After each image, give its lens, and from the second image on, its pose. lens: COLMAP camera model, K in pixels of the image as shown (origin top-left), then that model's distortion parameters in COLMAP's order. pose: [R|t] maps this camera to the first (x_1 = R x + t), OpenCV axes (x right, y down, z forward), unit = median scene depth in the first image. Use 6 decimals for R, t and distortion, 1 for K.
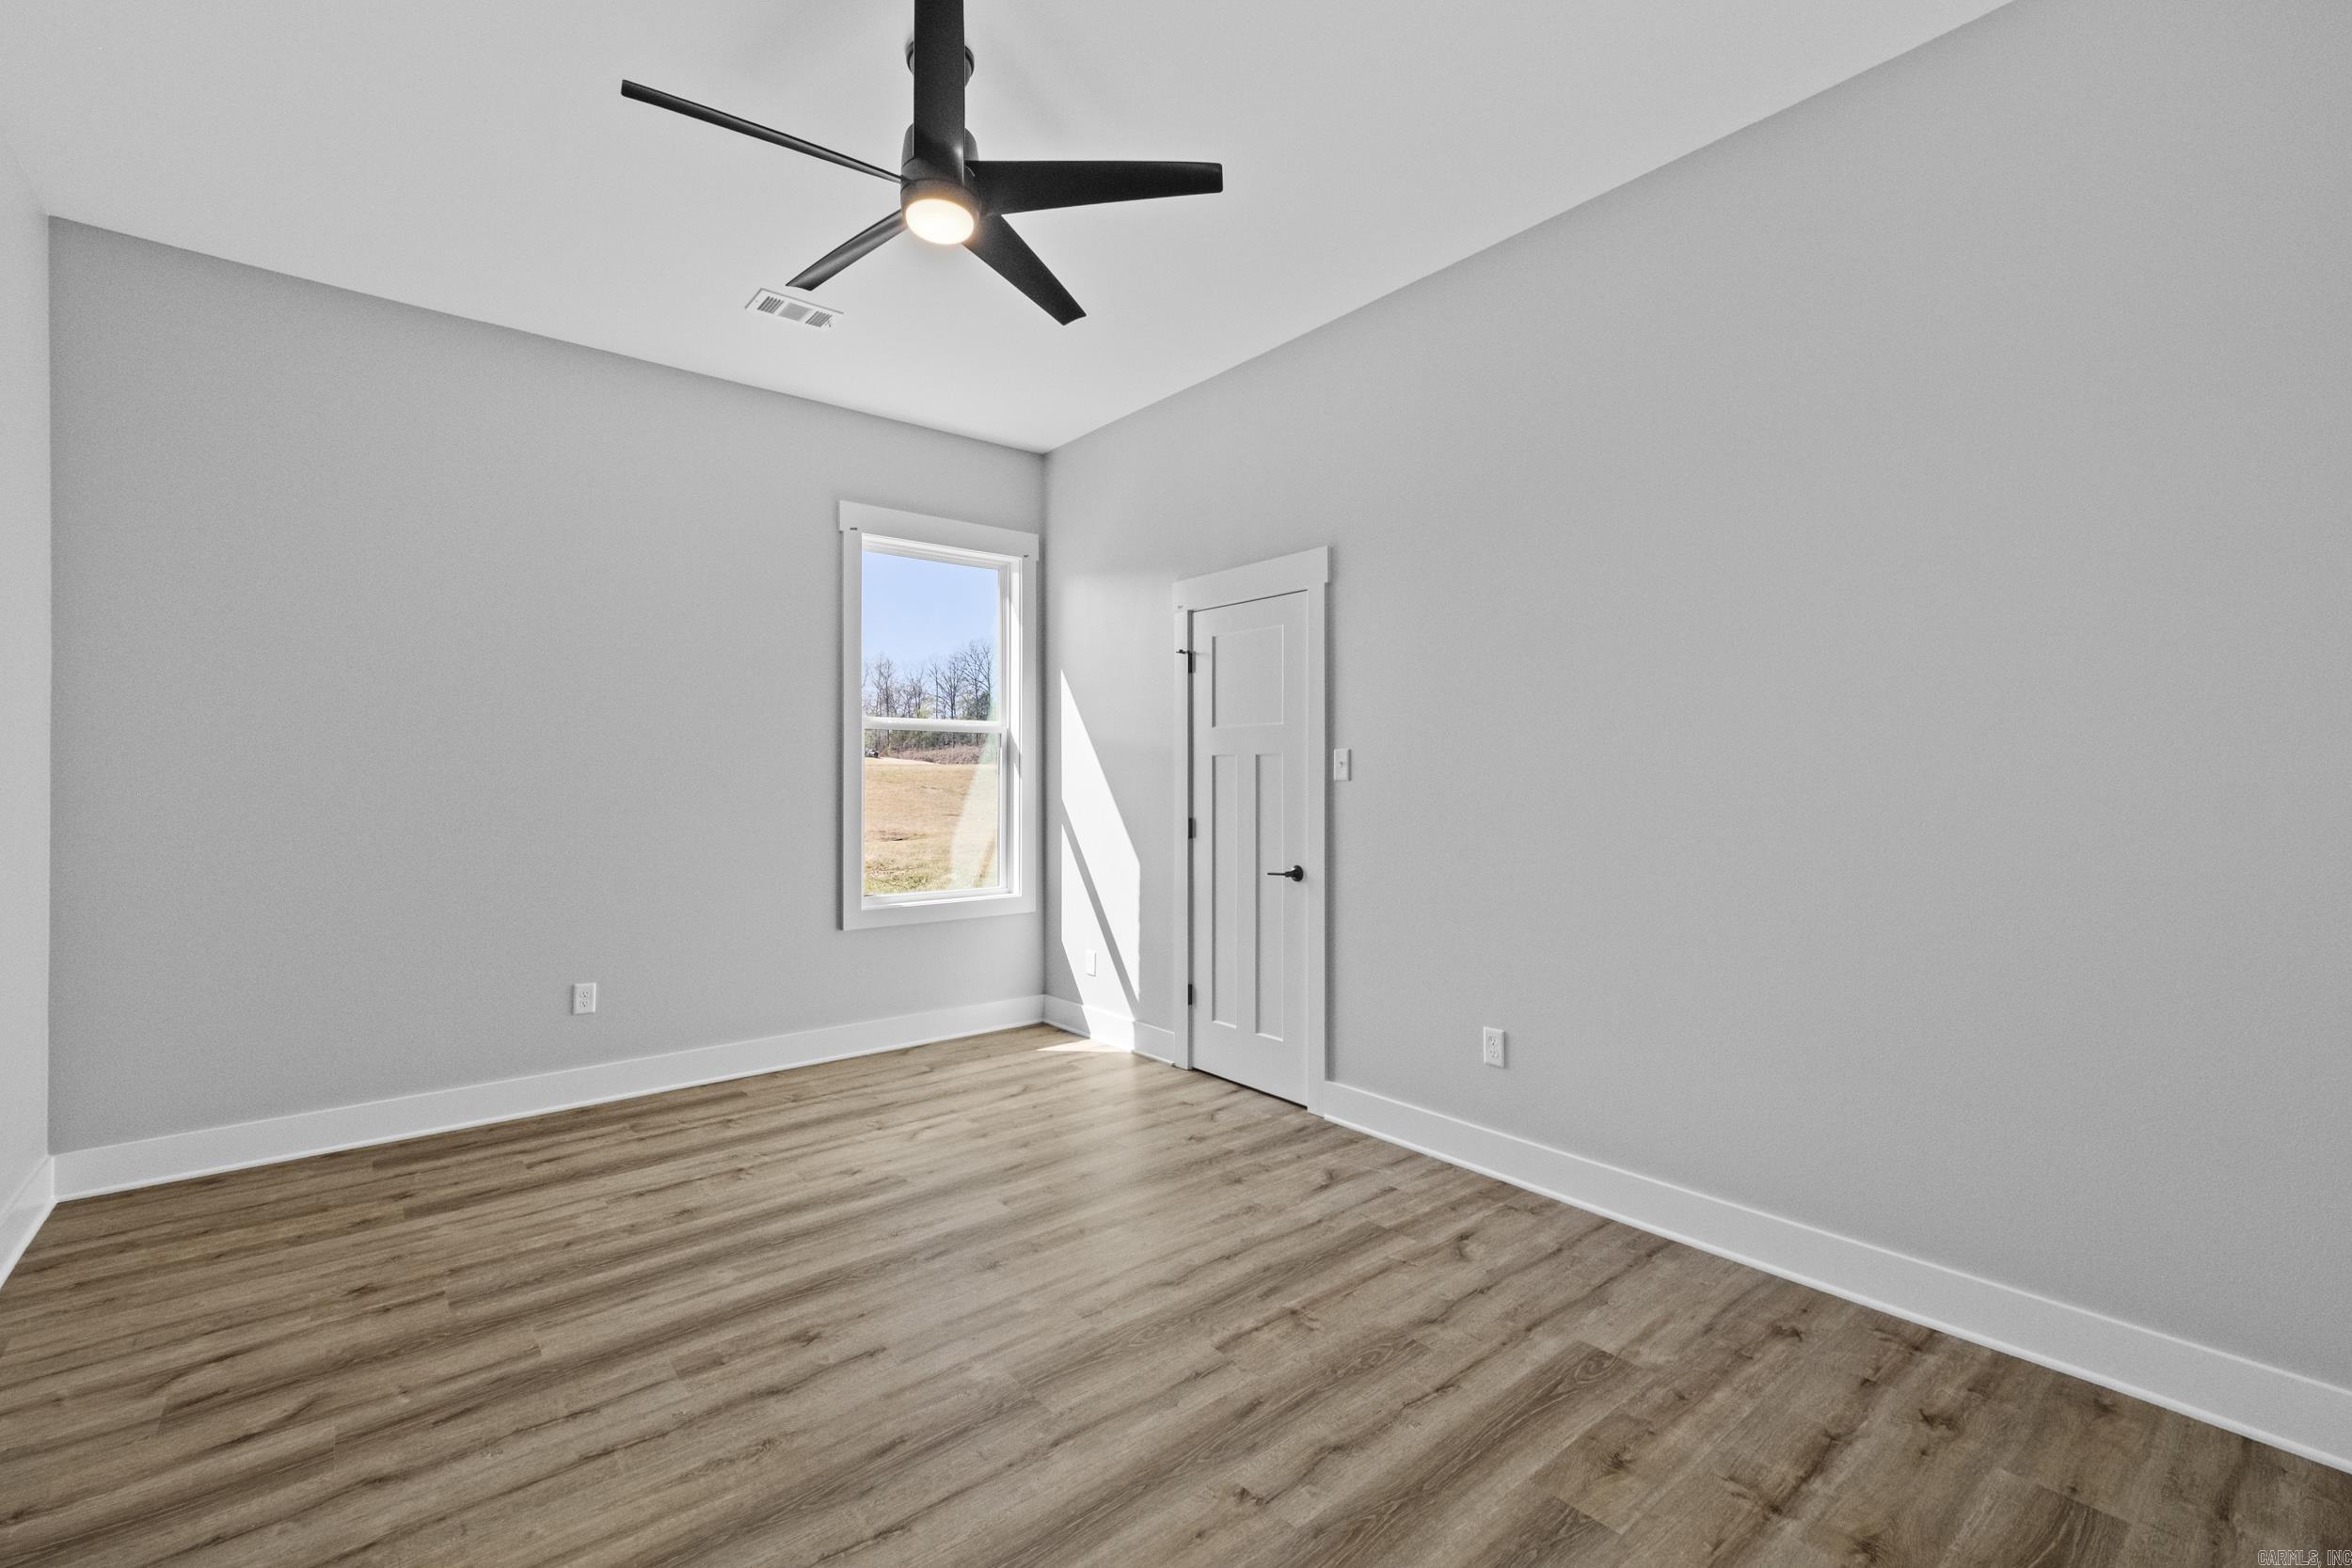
lens RADIAL K [[1000.7, 0, 1161.9], [0, 1000.7, 779.3], [0, 0, 1]] dist [0.012361, -0.000354]
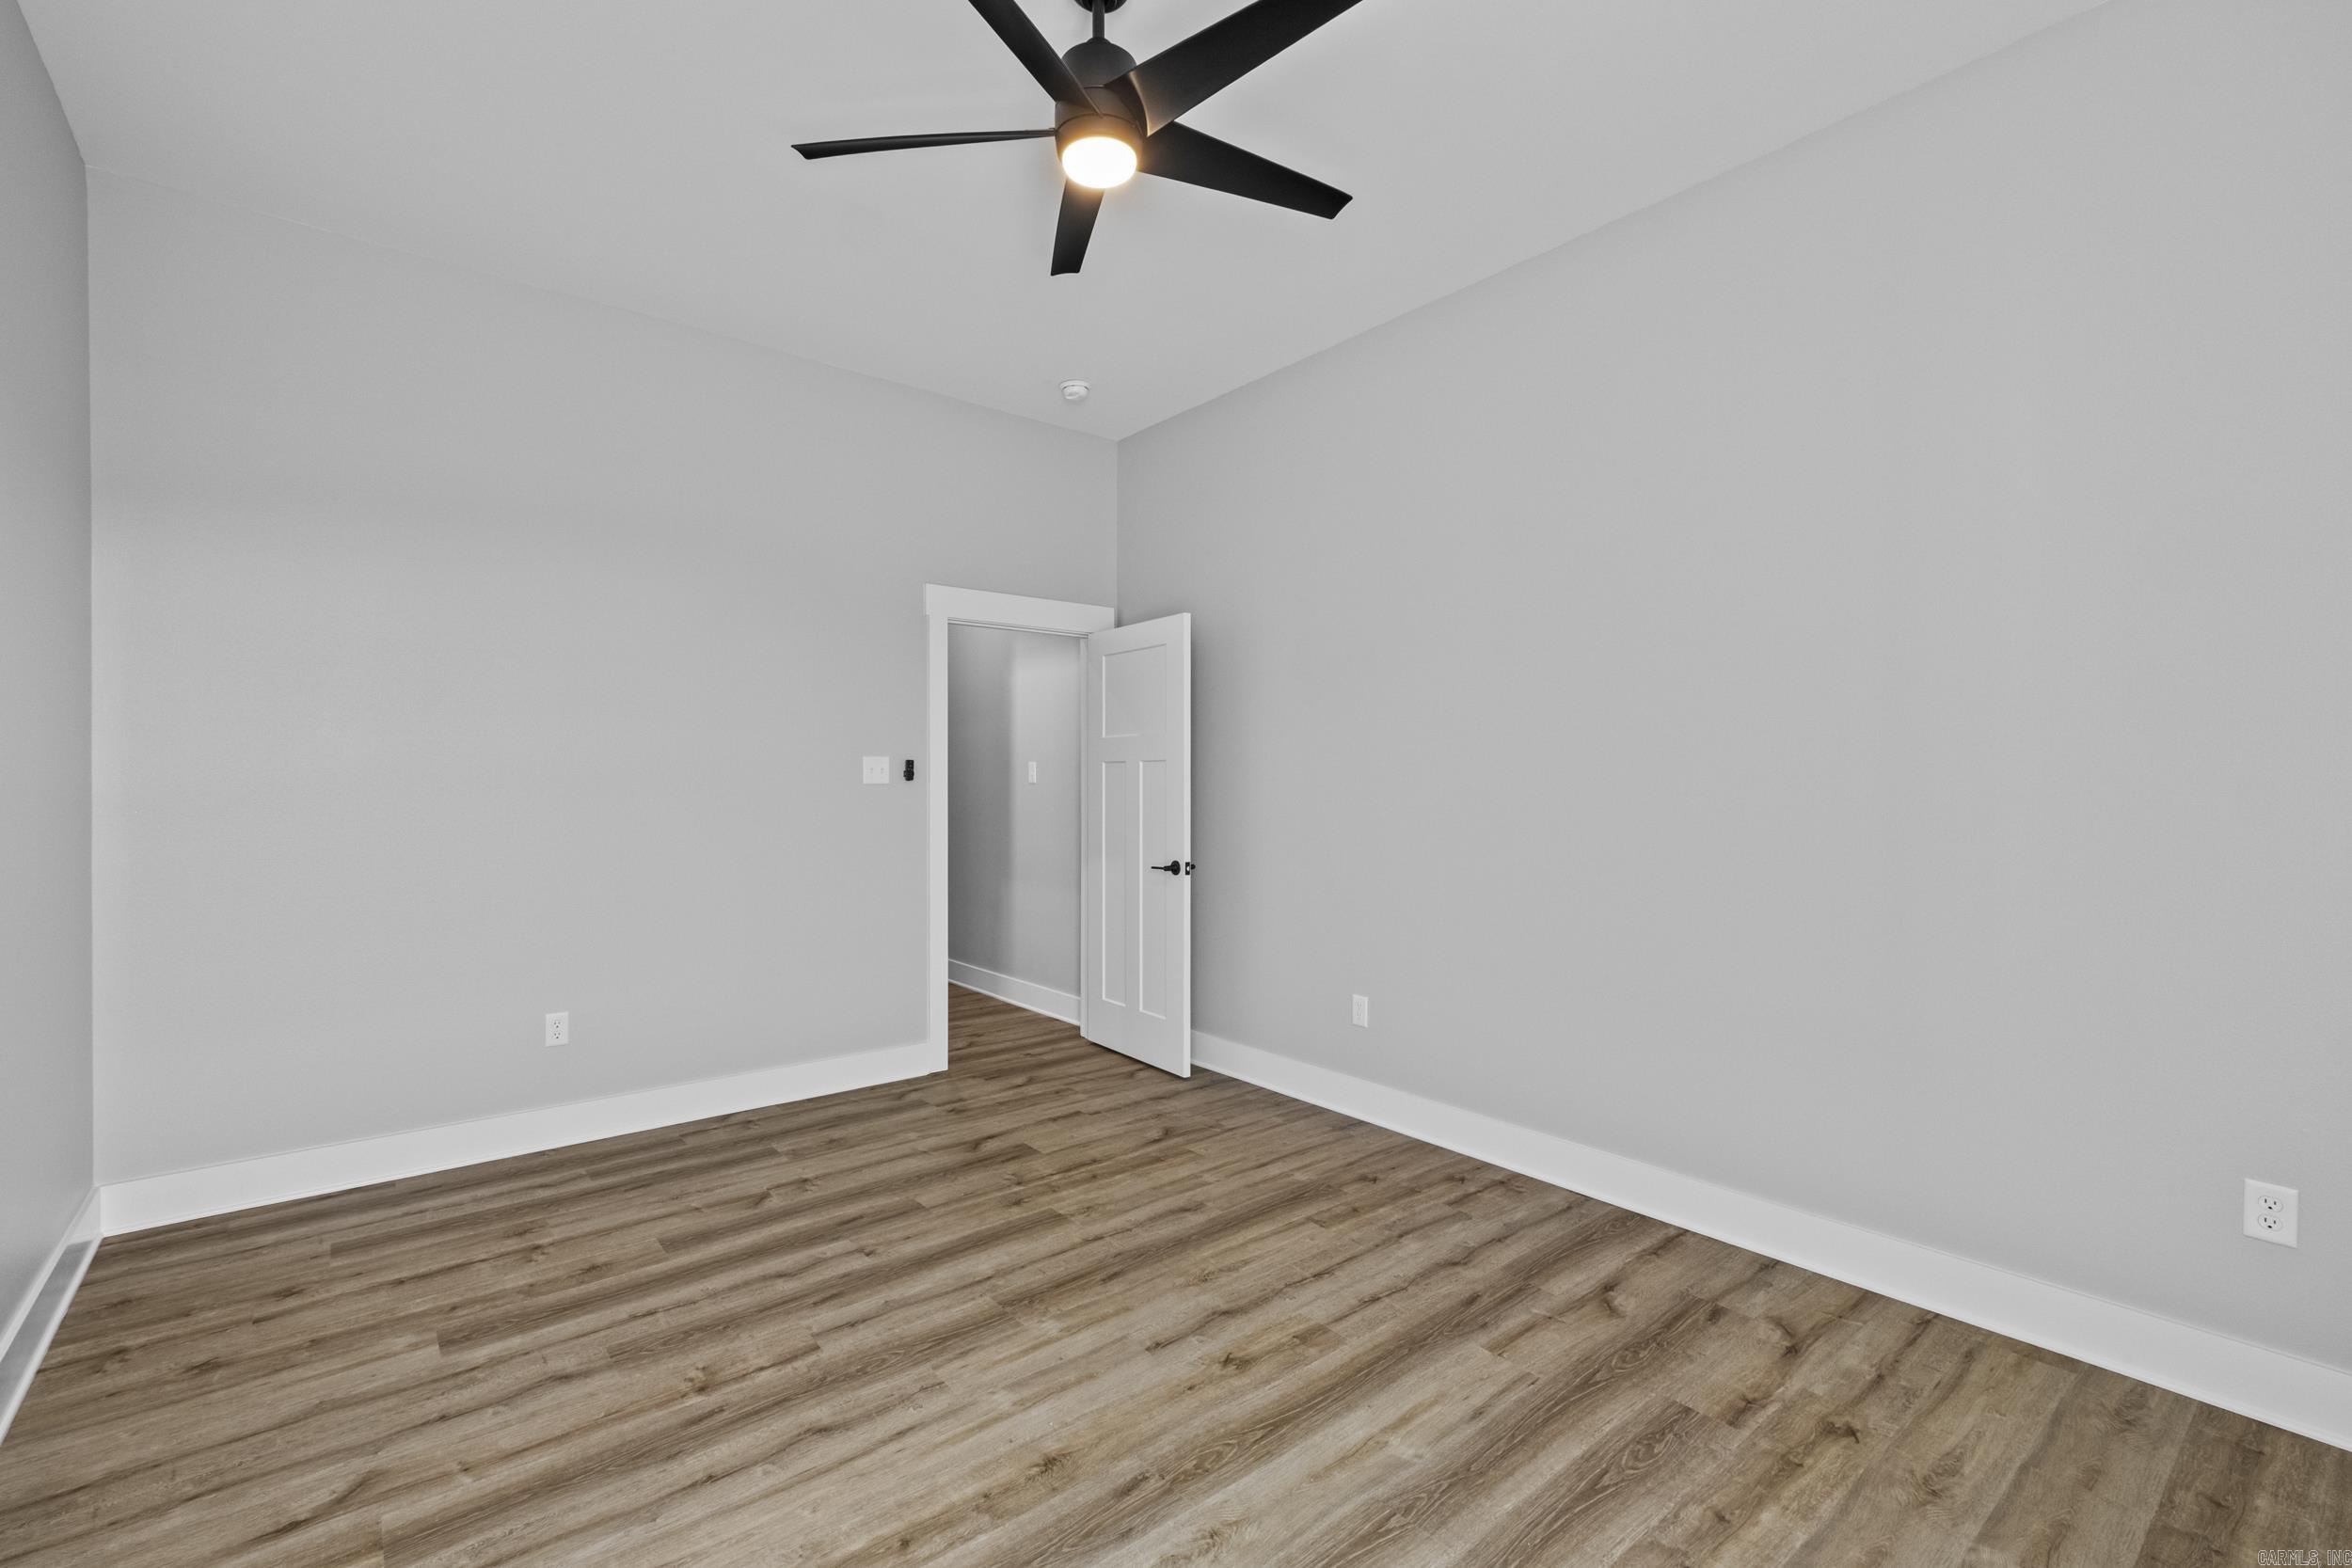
lens RADIAL K [[1000.7, 0, 1161.9], [0, 1000.7, 779.3], [0, 0, 1]] dist [0.012361, -0.000354]
pose [[-0.999970, 0.001710, 0.007555, -0.300567], [0.001685, 0.999993, -0.003282, -0.001283], [-0.007560, -0.003269, -0.999966, 2.023249]]
